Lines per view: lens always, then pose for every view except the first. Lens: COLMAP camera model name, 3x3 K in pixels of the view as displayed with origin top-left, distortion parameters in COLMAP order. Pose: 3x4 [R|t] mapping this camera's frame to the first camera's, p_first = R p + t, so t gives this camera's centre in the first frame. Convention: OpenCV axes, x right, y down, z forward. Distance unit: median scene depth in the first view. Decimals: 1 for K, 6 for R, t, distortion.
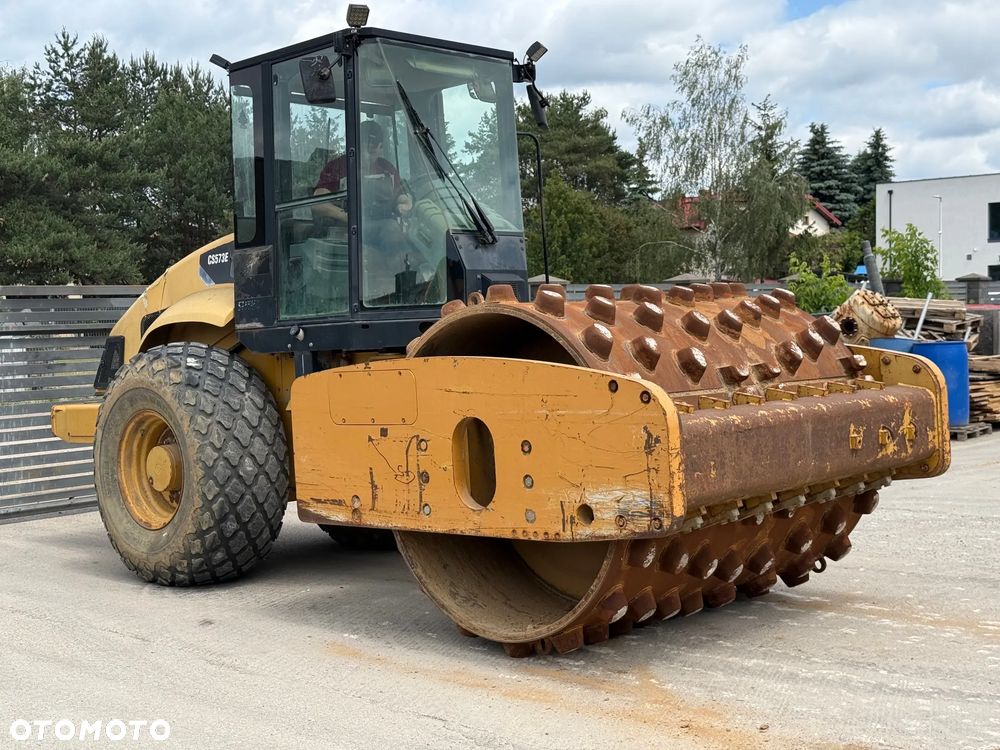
lens RADIAL K [[1310.2, 0, 511.3], [0, 1310.2, 376.4], [0, 0, 1]] dist [0.189023, -0.034723]
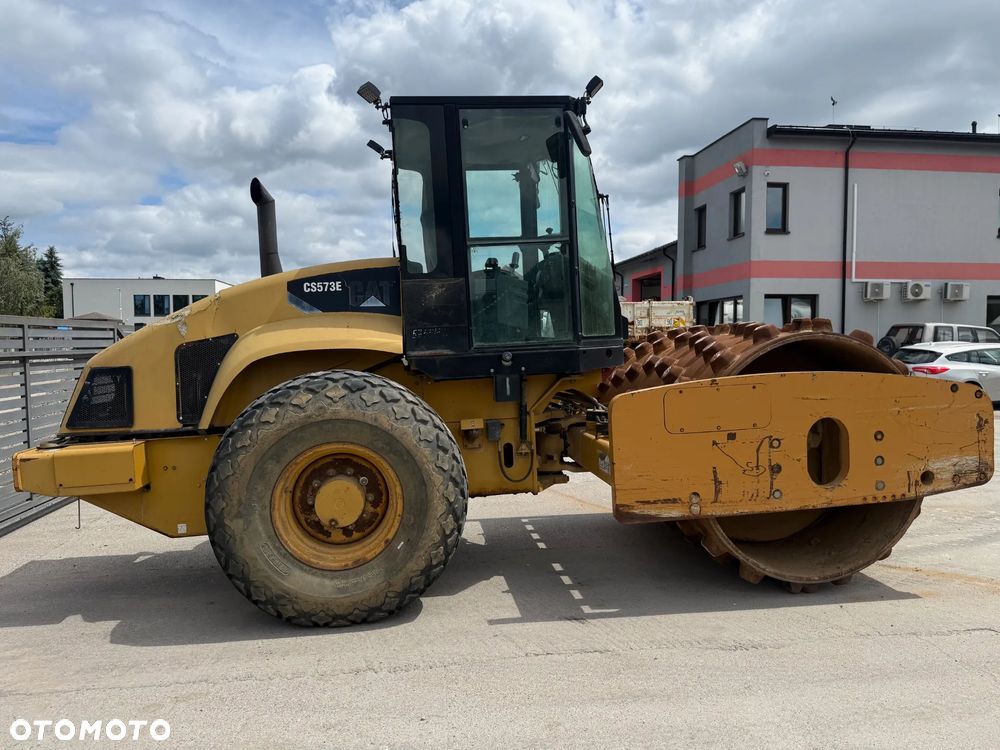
lens RADIAL K [[720.2, 0, 497.6], [0, 720.2, 365.7], [0, 0, 1]] dist [0.044947, -0.049739]
pose [[0.618077, -0.006382, 0.786092, -0.727066], [0.038034, 0.999039, -0.021794, -0.016297], [-0.785197, 0.043369, 0.617726, 0.722567]]
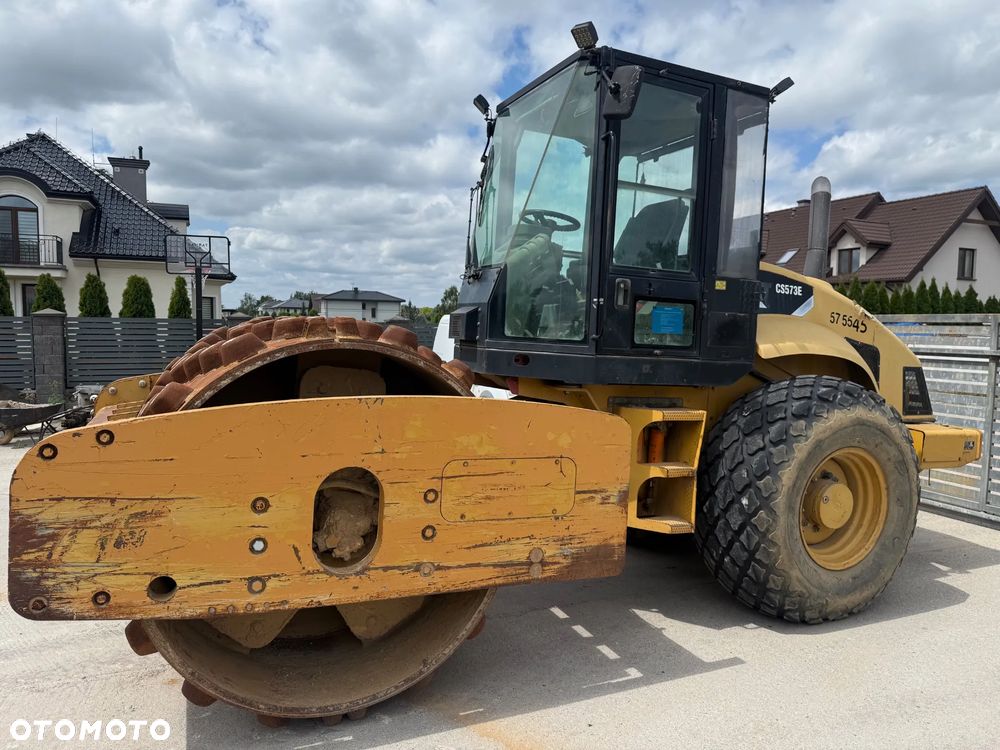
lens RADIAL K [[696.8, 0, 500.0], [0, 696.8, 375.0], [0, 0, 1]] dist [0.084594, -0.111081]
pose [[-0.381562, 0.083075, -0.920603, 0.563510], [-0.059746, 0.991654, 0.114249, -0.099219], [0.922410, 0.098595, -0.373414, 1.388331]]
